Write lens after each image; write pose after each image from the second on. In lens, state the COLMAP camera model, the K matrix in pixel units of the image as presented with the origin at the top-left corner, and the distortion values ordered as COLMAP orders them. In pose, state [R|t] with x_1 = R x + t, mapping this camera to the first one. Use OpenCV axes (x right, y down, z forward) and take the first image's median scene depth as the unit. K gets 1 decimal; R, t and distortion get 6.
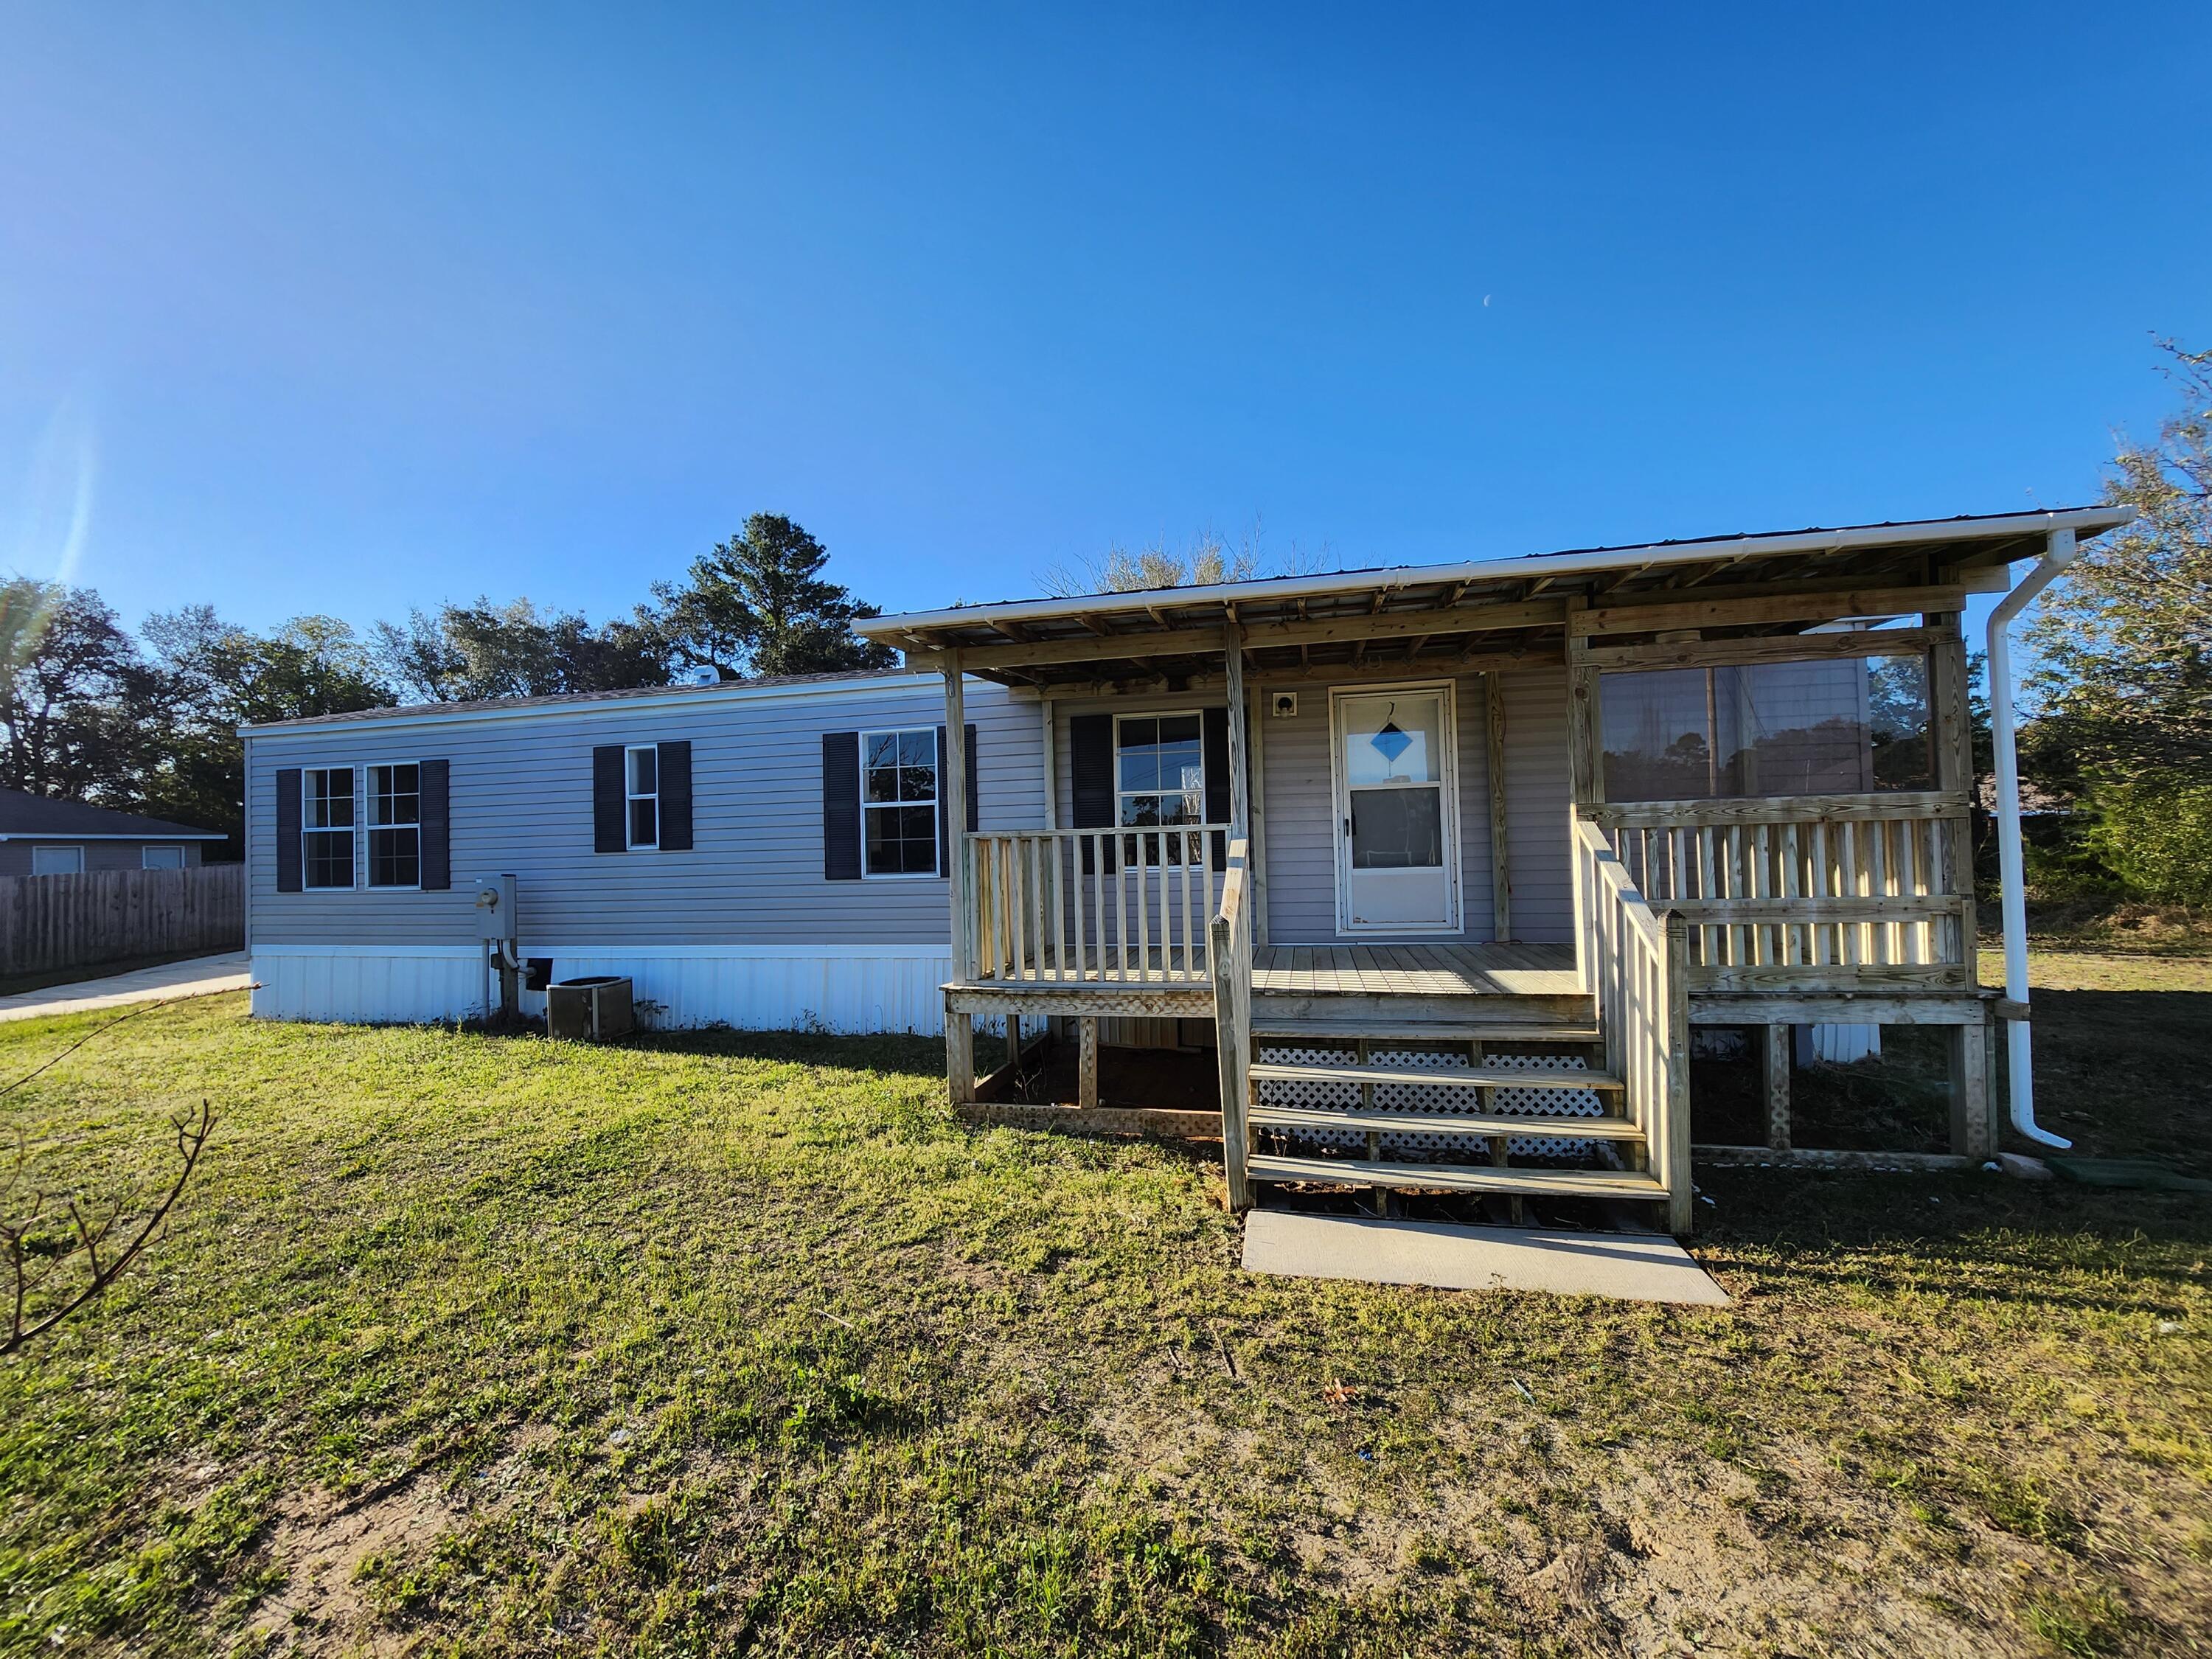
lens RADIAL K [[903.9, 0, 1106.0], [0, 903.9, 829.5], [0, 0, 1]] dist [-0.018187, 0.000839]
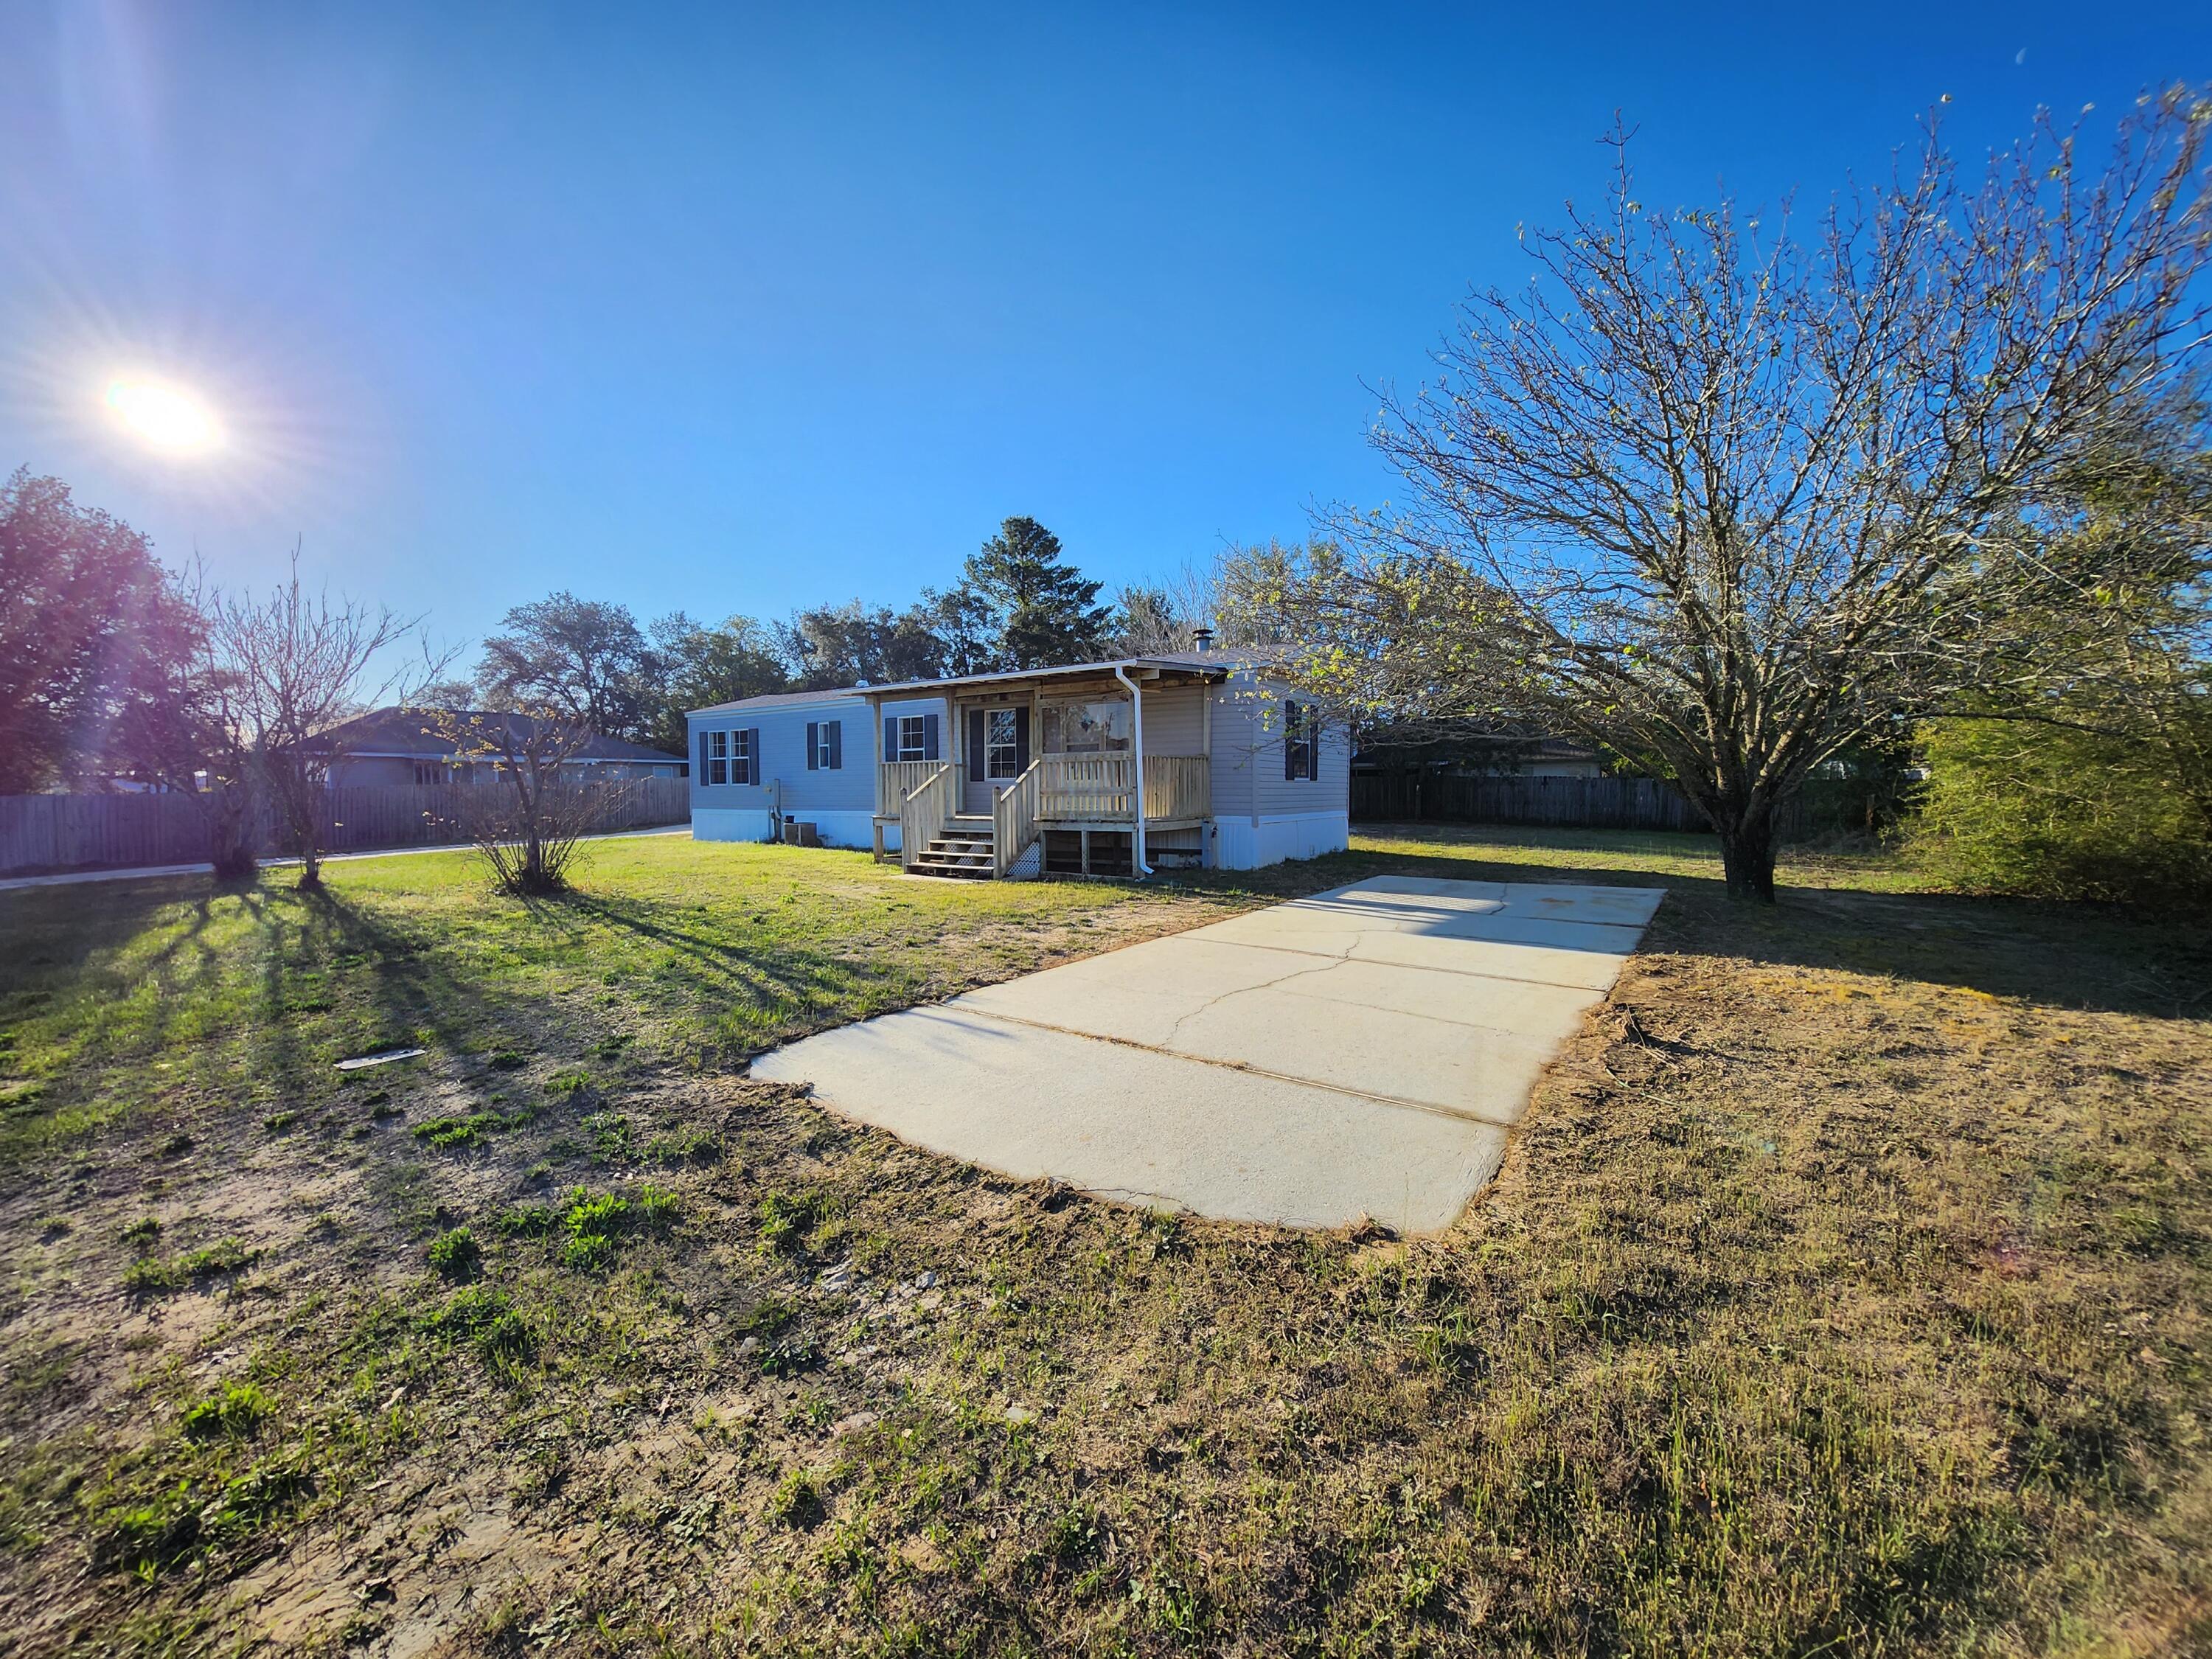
lens RADIAL K [[903.9, 0, 1106.0], [0, 903.9, 829.5], [0, 0, 1]] dist [-0.018187, 0.000839]
pose [[0.935298, 0.036029, -0.352022, 0.891752], [-0.009334, 0.996969, 0.077238, -0.006919], [0.353738, -0.068955, 0.932799, -0.826171]]
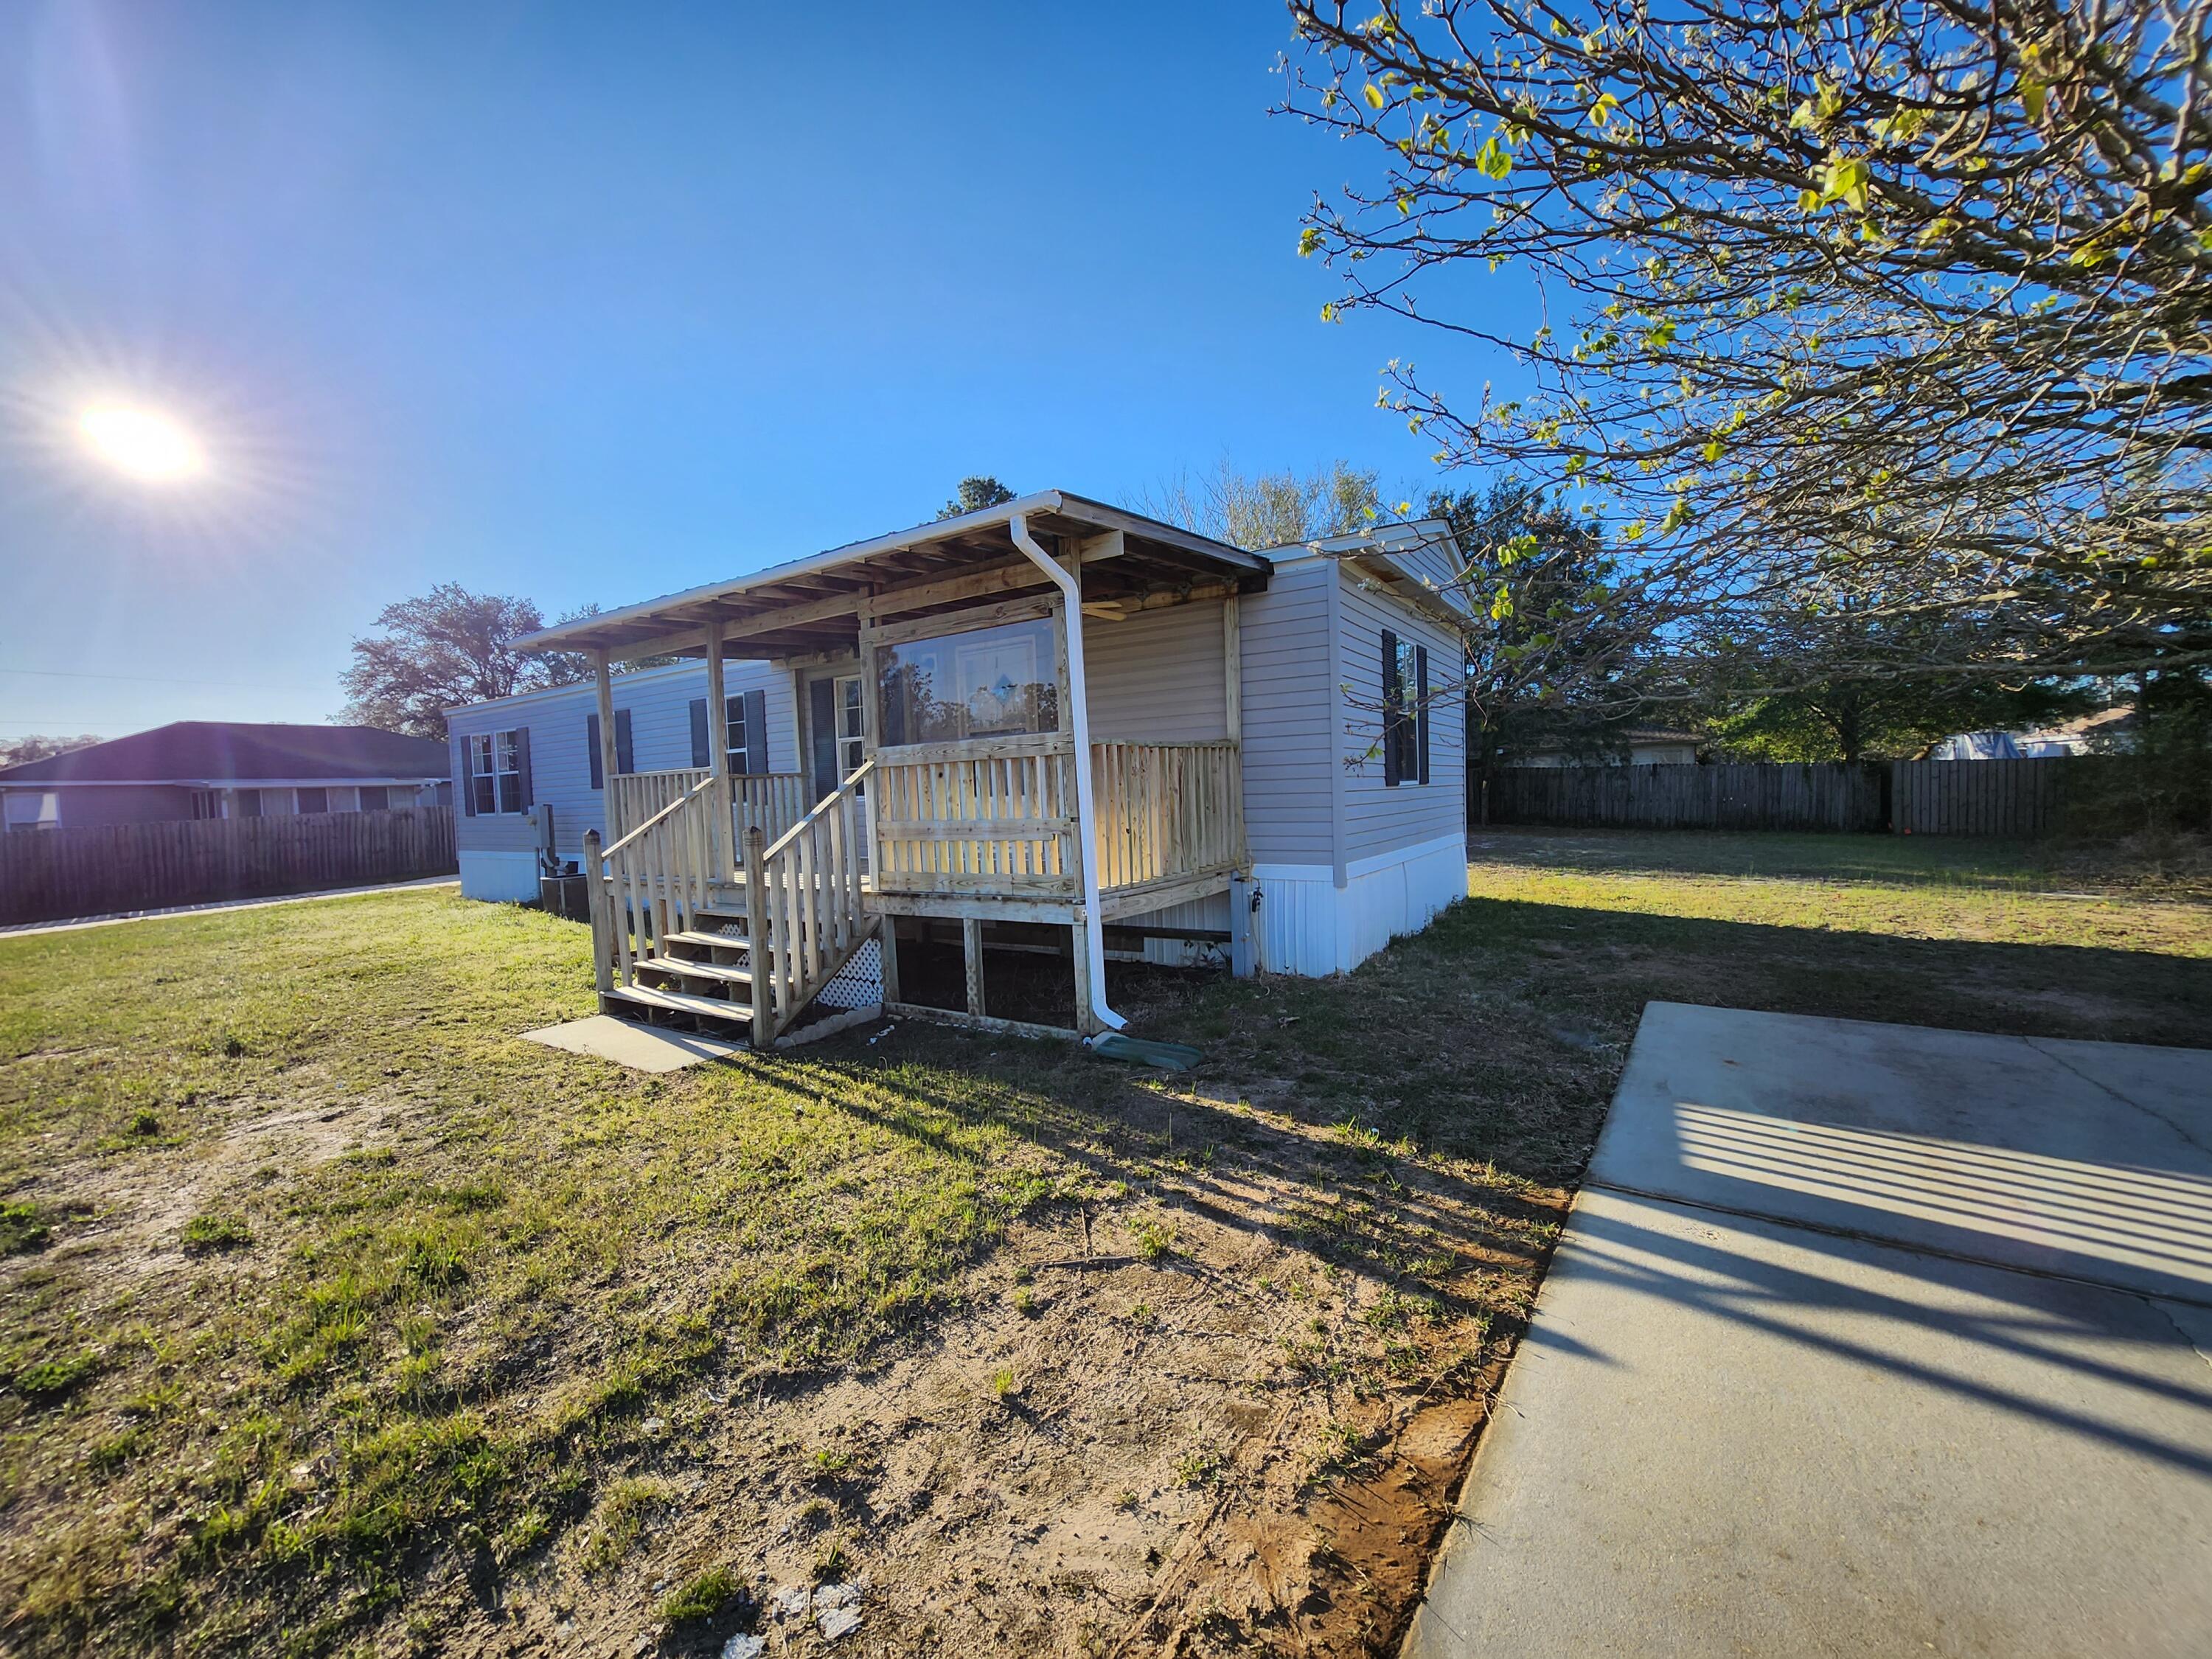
lens RADIAL K [[903.9, 0, 1106.0], [0, 903.9, 829.5], [0, 0, 1]] dist [-0.018187, 0.000839]
pose [[0.936534, 0.006340, -0.350519, 0.669274], [0.021769, 0.996855, 0.076194, -0.002231], [0.349900, -0.078989, 0.933451, -0.063149]]
